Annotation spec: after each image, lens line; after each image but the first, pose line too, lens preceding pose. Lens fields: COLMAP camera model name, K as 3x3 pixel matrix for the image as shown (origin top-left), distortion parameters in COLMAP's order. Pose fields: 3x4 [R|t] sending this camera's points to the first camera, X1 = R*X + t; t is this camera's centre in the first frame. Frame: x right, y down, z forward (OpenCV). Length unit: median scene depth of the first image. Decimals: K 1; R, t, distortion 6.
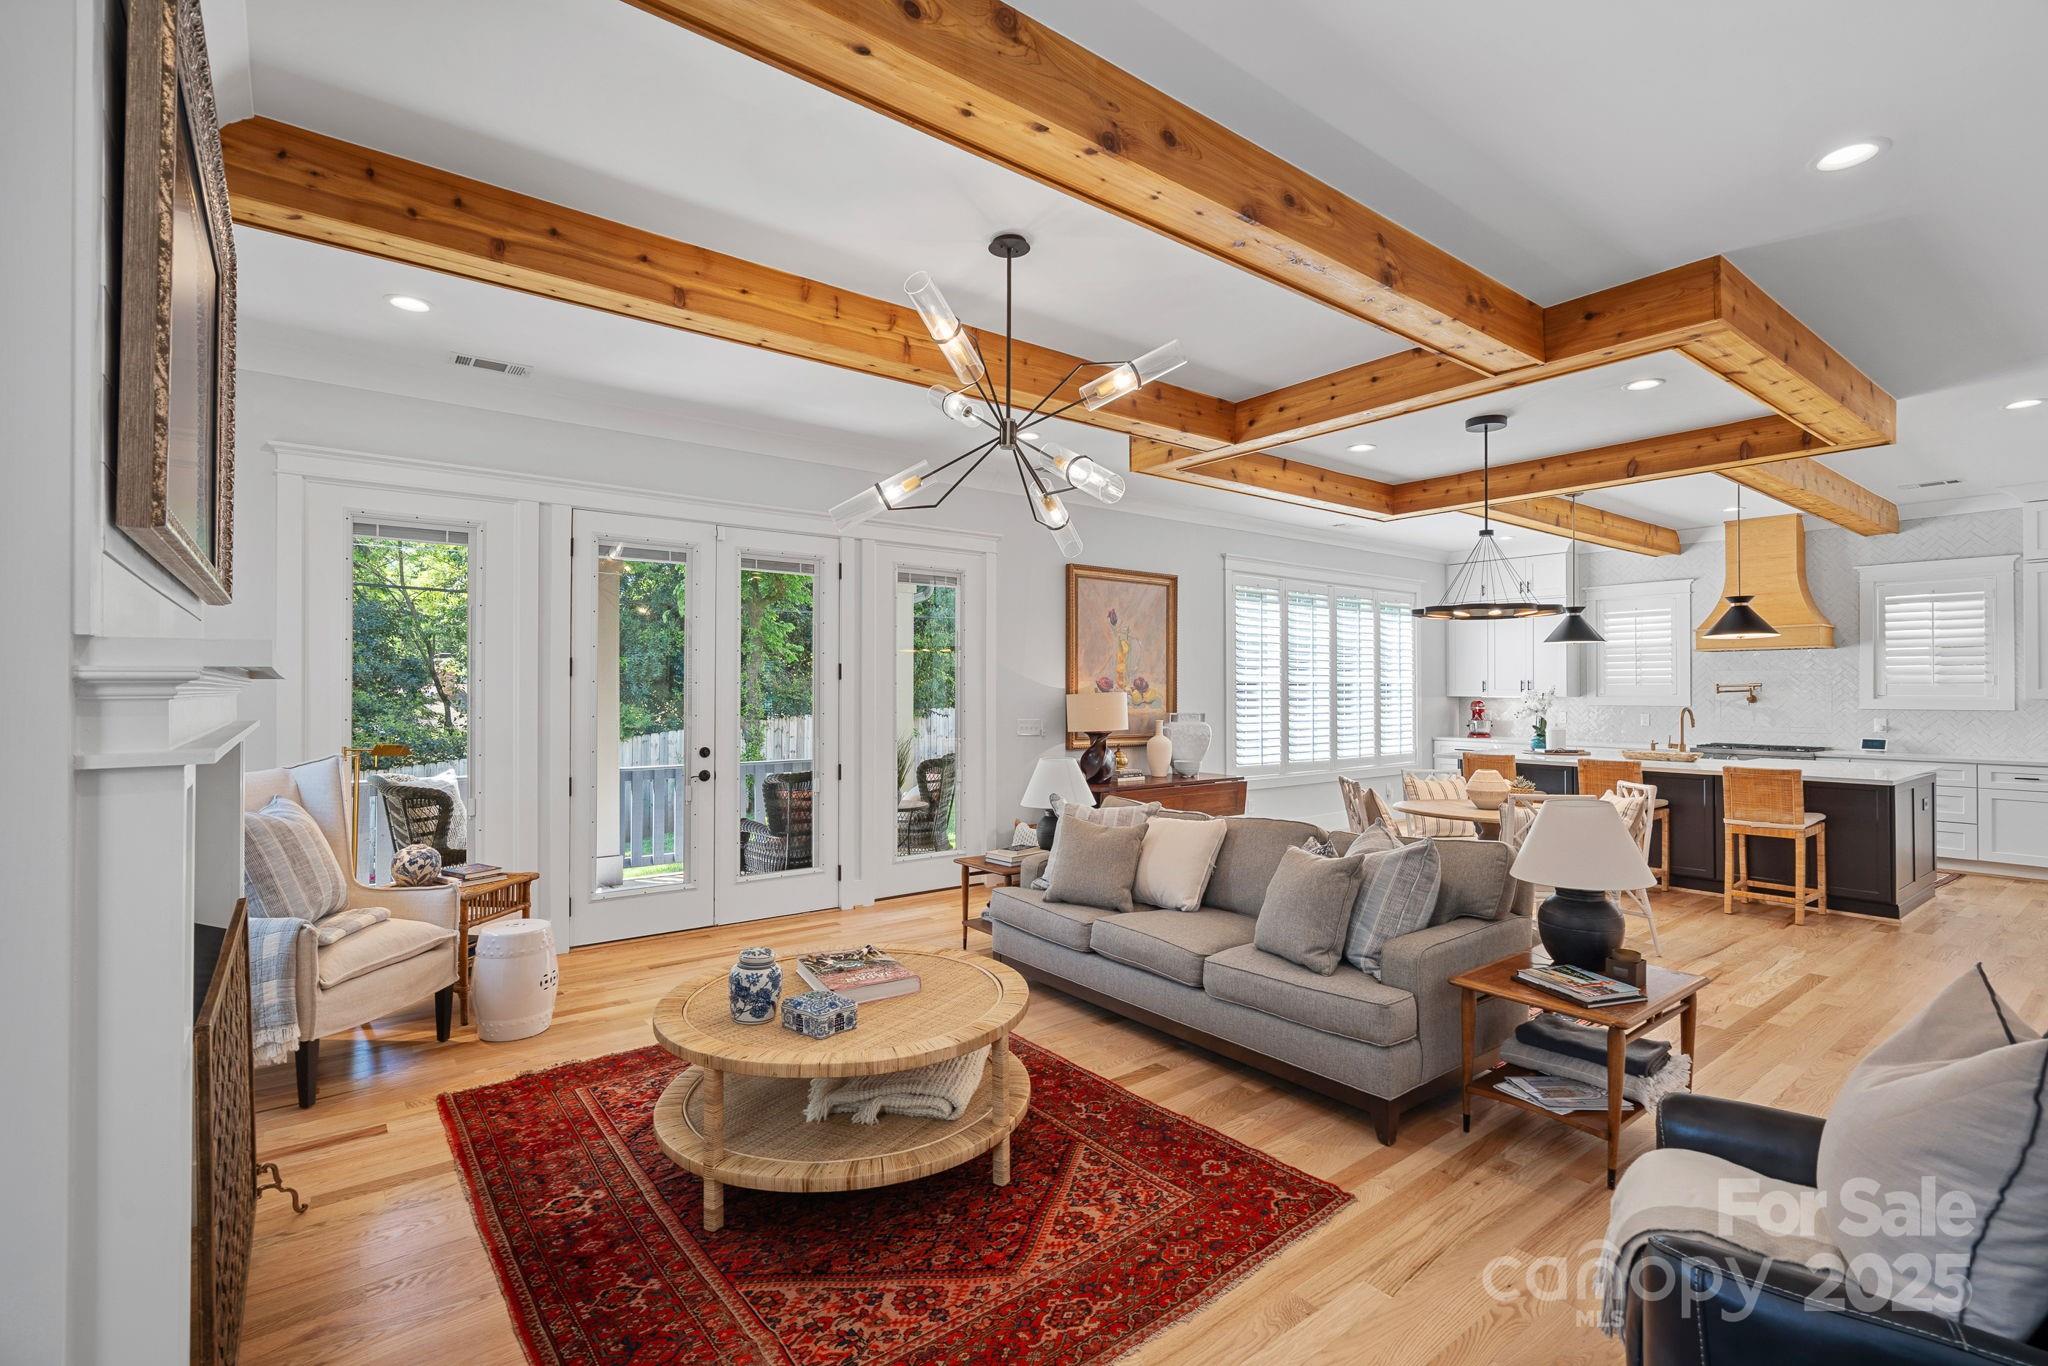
lens RADIAL K [[928.6, 0, 1034.6], [0, 928.6, 680.5], [0, 0, 1]] dist [0.004078, 0.000257]
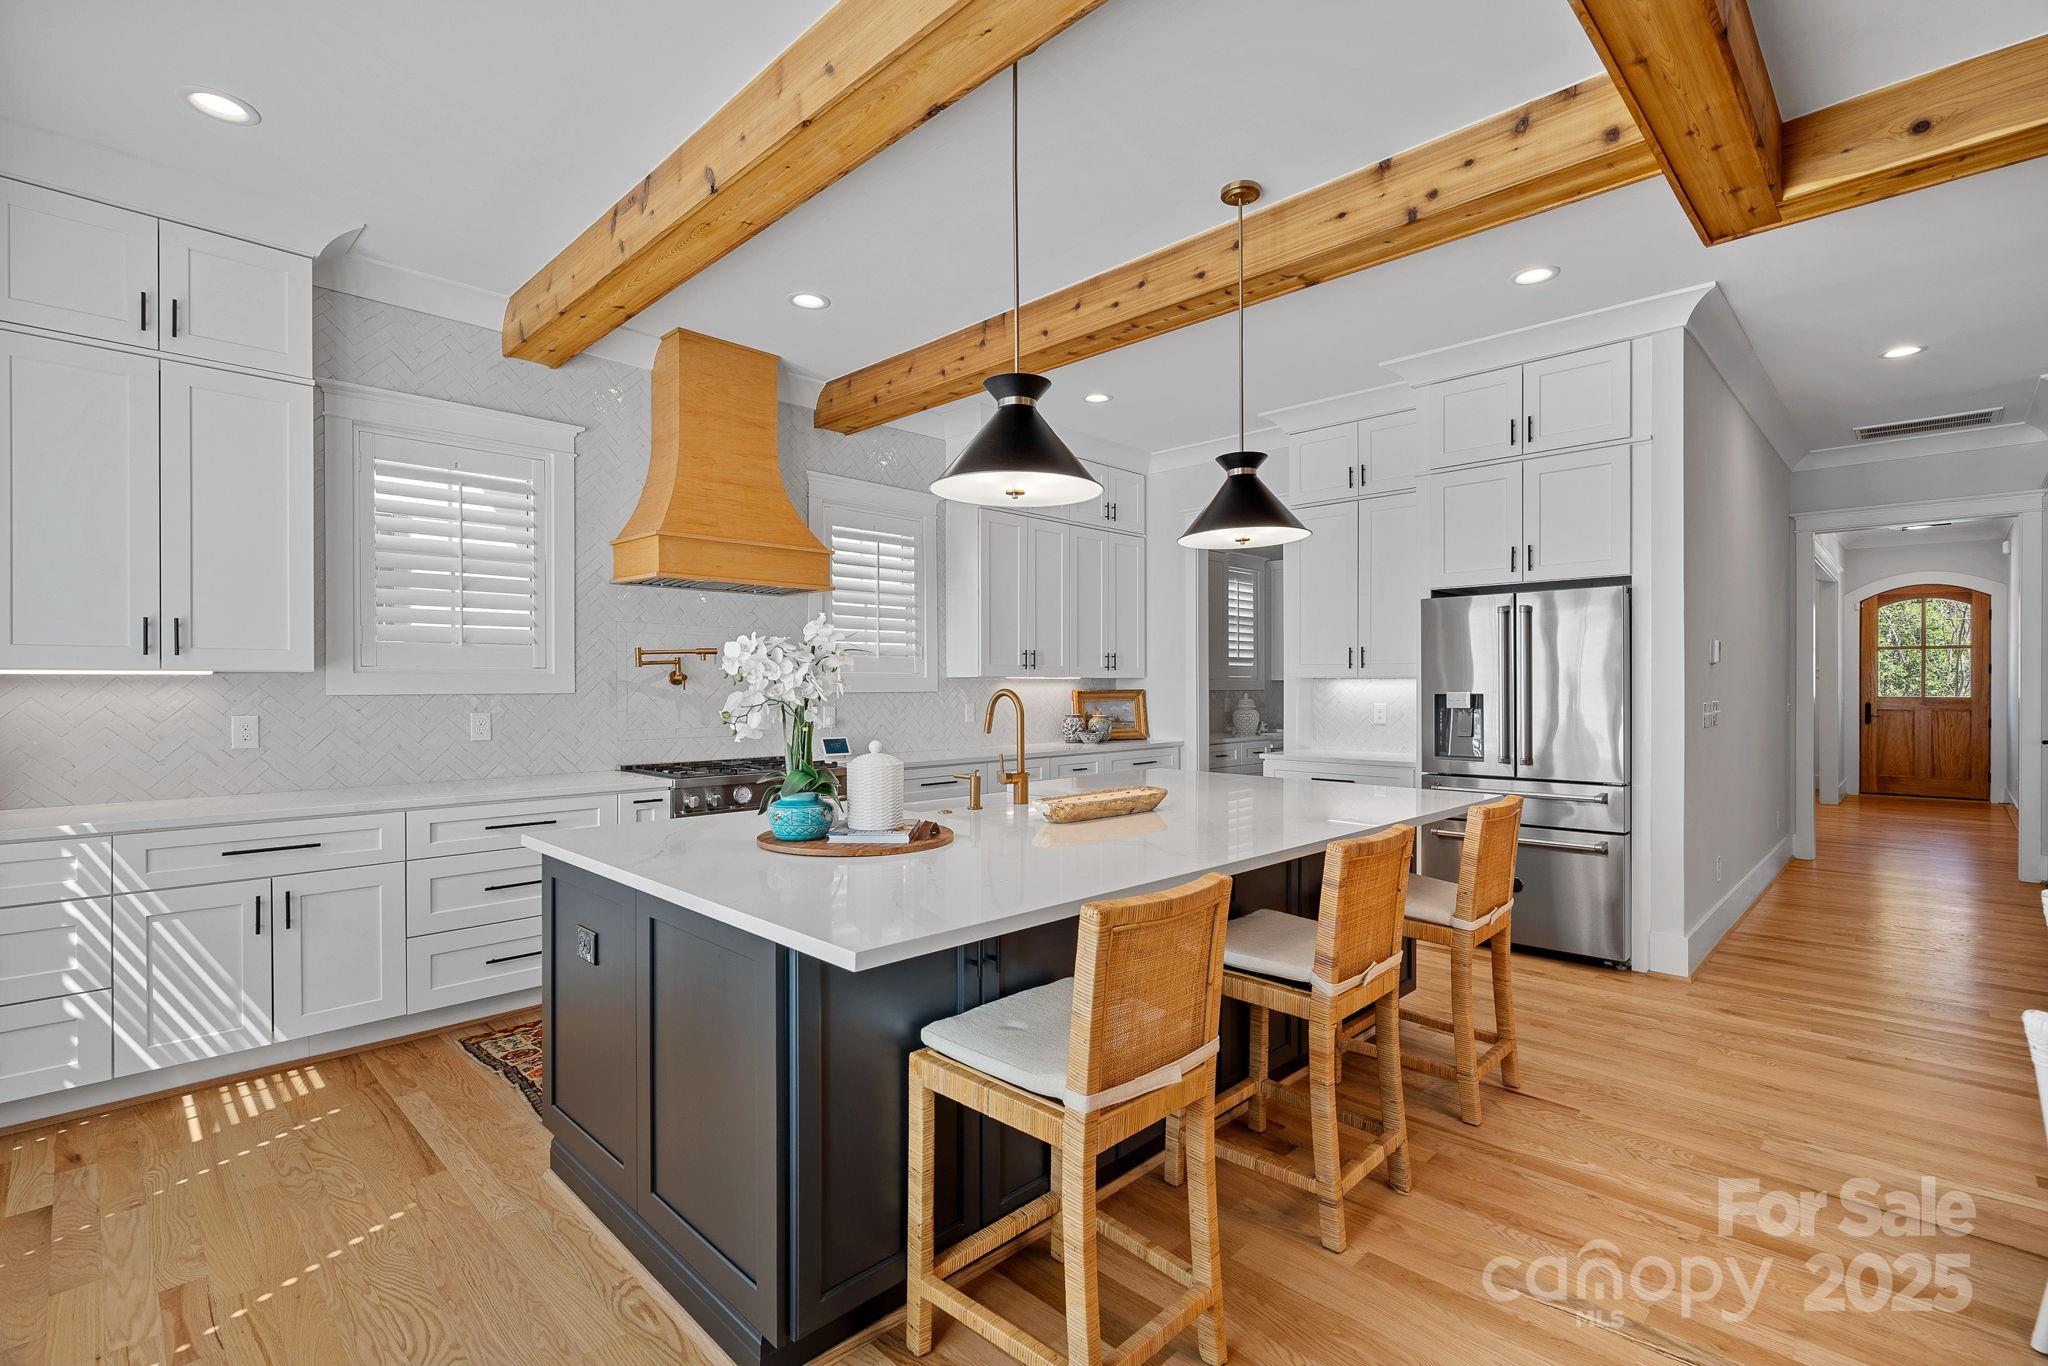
lens RADIAL K [[928.6, 0, 1014.9], [0, 928.6, 681.6], [0, 0, 1]] dist [0.004078, 0.000257]
pose [[-0.119023, 0.005260, 0.992878, 0.212464], [-0.008233, 0.999946, -0.006284, 0.023329], [-0.992857, -0.008922, -0.118973, 0.855488]]
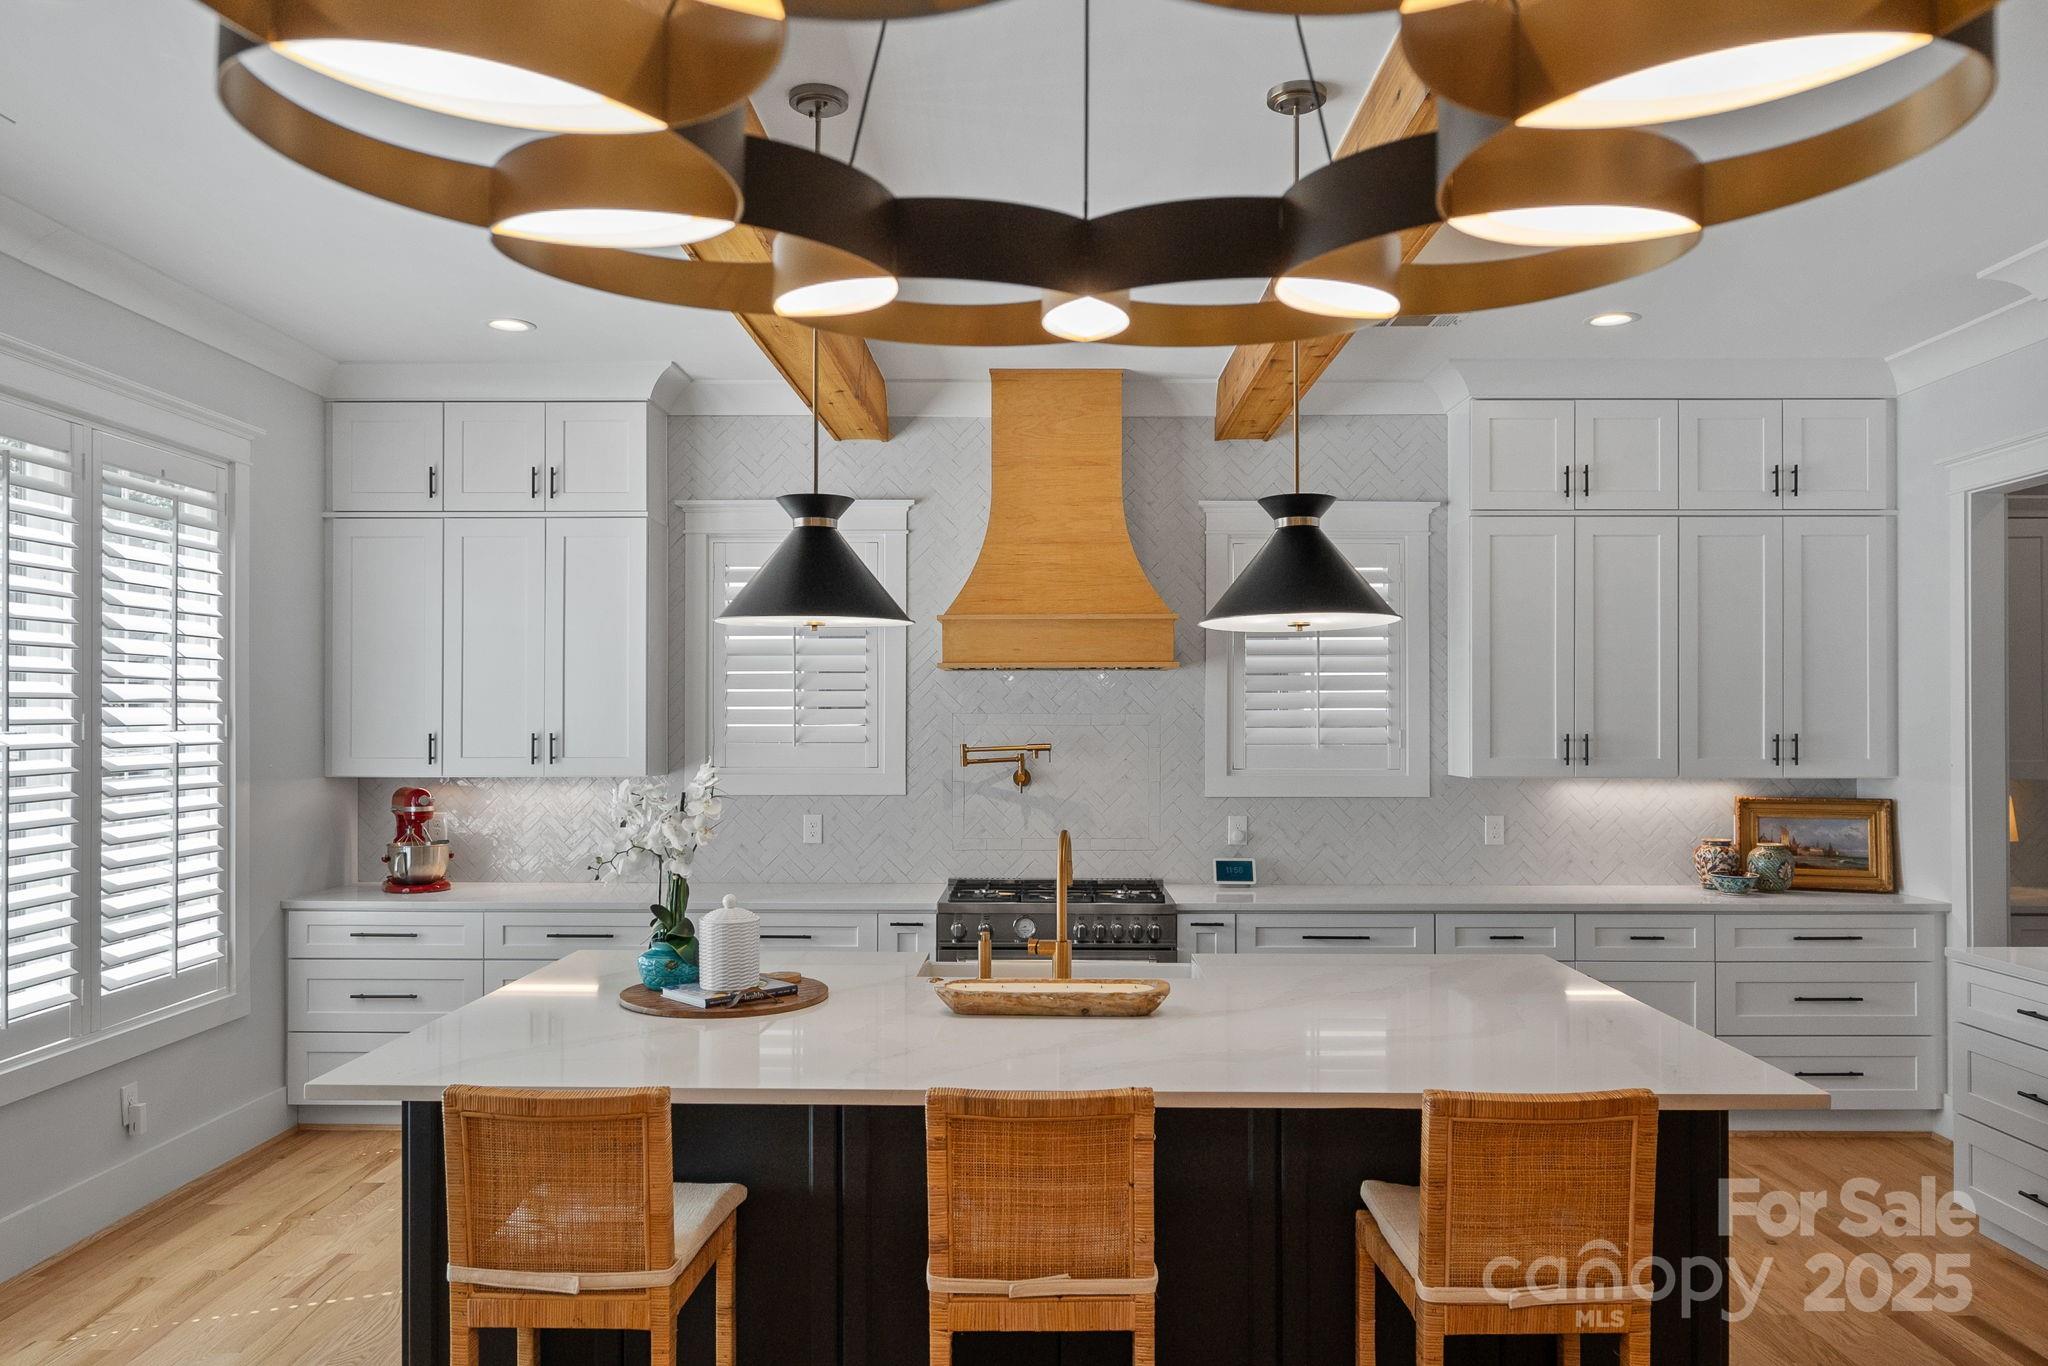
lens RADIAL K [[1435.9, 0, 1032.4], [0, 1435.9, 699.9], [0, 0, 1]] dist [0.005226, 0.002387]
pose [[0.627767, 0.011040, 0.778323, 0.230619], [-0.008144, 0.999938, -0.007615, -0.012049], [-0.778359, -0.001558, 0.627818, 0.552559]]
